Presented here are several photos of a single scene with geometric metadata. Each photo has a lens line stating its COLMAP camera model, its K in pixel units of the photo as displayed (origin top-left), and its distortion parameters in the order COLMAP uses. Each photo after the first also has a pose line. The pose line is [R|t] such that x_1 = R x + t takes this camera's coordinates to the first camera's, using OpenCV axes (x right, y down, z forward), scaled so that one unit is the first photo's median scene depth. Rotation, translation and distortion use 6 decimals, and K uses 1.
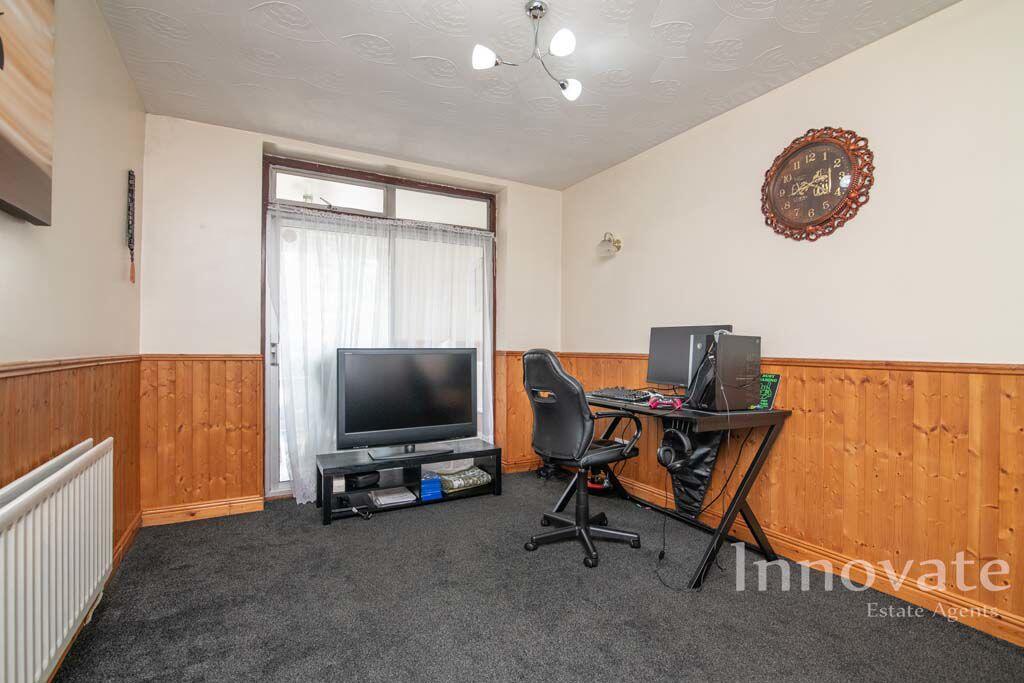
lens RADIAL K [[473.0, 0, 512.4], [0, 473.0, 340.5], [0, 0, 1]] dist [-0.015408, 0.000005]
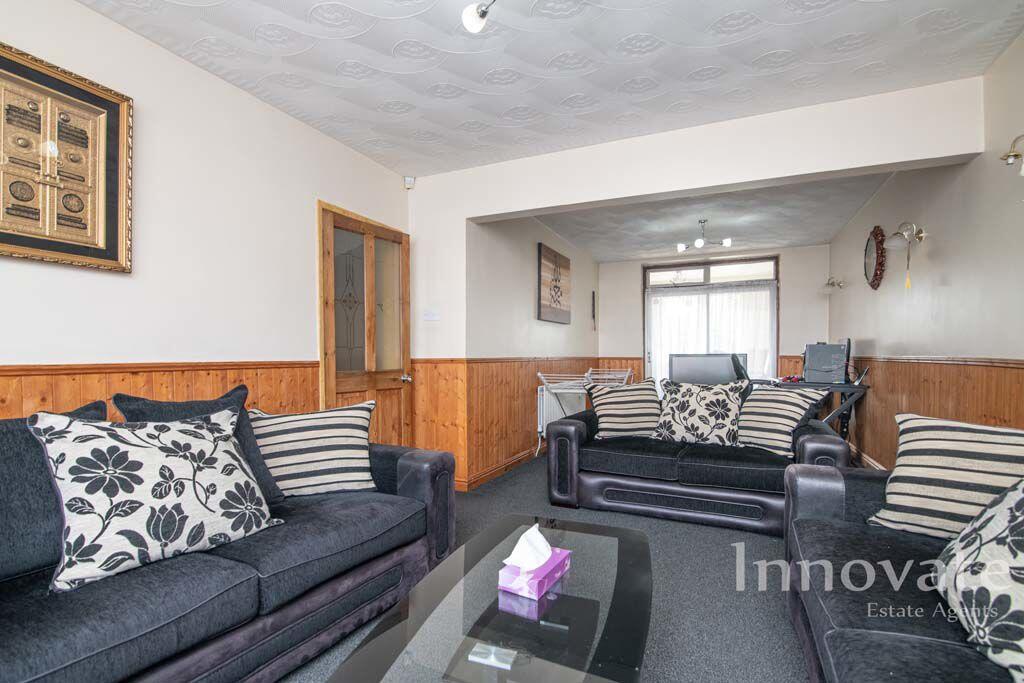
lens RADIAL K [[473.0, 0, 512.8], [0, 473.0, 347.7], [0, 0, 1]] dist [-0.015408, 0.000005]
pose [[0.577458, -0.010403, -0.816354, 0.799453], [0.013585, 0.999903, -0.003132, -0.014346], [0.816307, -0.009282, 0.577543, -0.679743]]
